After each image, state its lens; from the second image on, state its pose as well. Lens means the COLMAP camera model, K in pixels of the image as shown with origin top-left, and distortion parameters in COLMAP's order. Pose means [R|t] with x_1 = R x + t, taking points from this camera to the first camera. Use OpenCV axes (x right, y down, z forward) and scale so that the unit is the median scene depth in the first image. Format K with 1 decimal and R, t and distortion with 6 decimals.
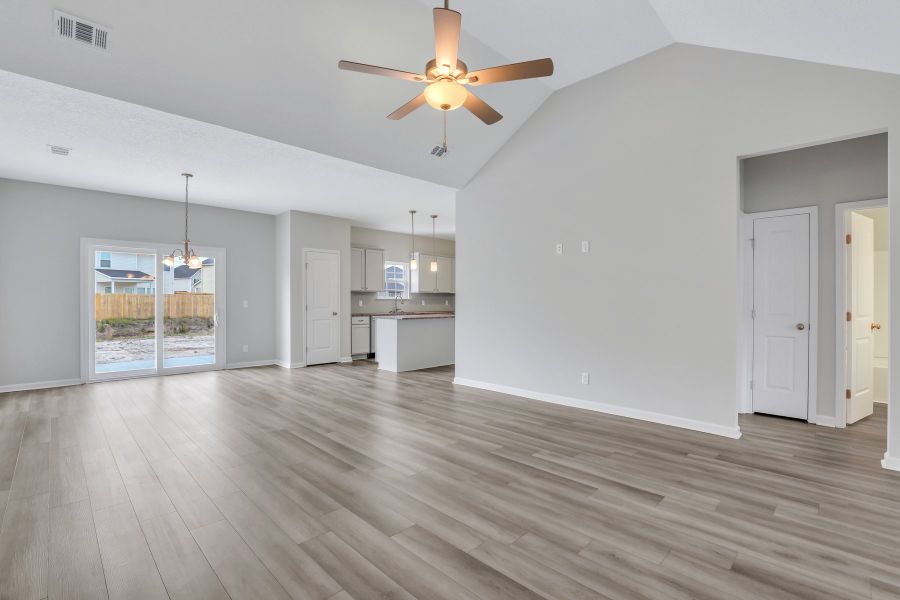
lens RADIAL K [[408.7, 0, 449.5], [0, 408.7, 298.4], [0, 0, 1]] dist [-0.002302, -0.000115]
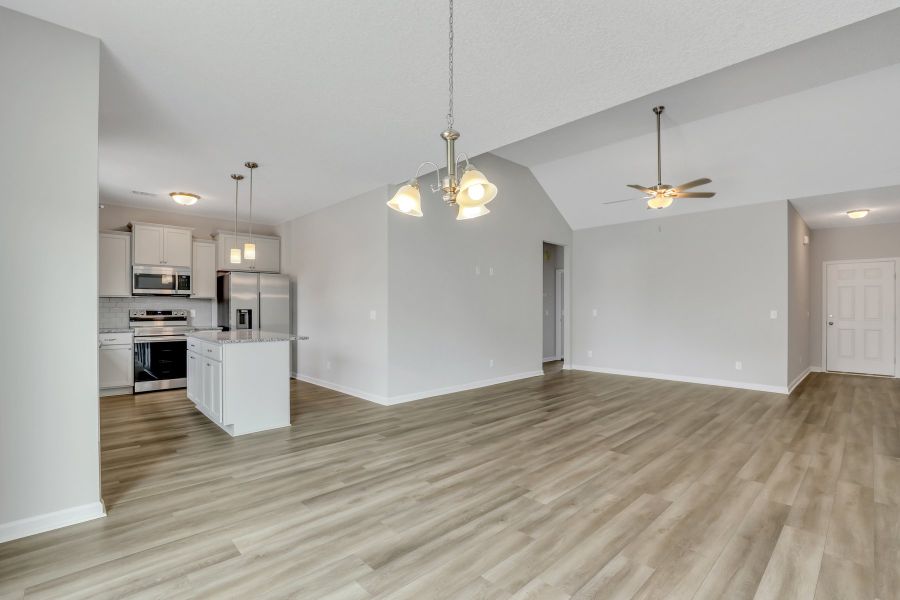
lens RADIAL K [[410.4, 0, 451.7], [0, 410.4, 305.7], [0, 0, 1]] dist [-0.002222, -0.000203]
pose [[0.007410, 0.008725, 0.999934, -1.166936], [0.002689, 0.999958, -0.008745, 0.007014], [-0.999969, 0.002754, 0.007386, 1.191325]]
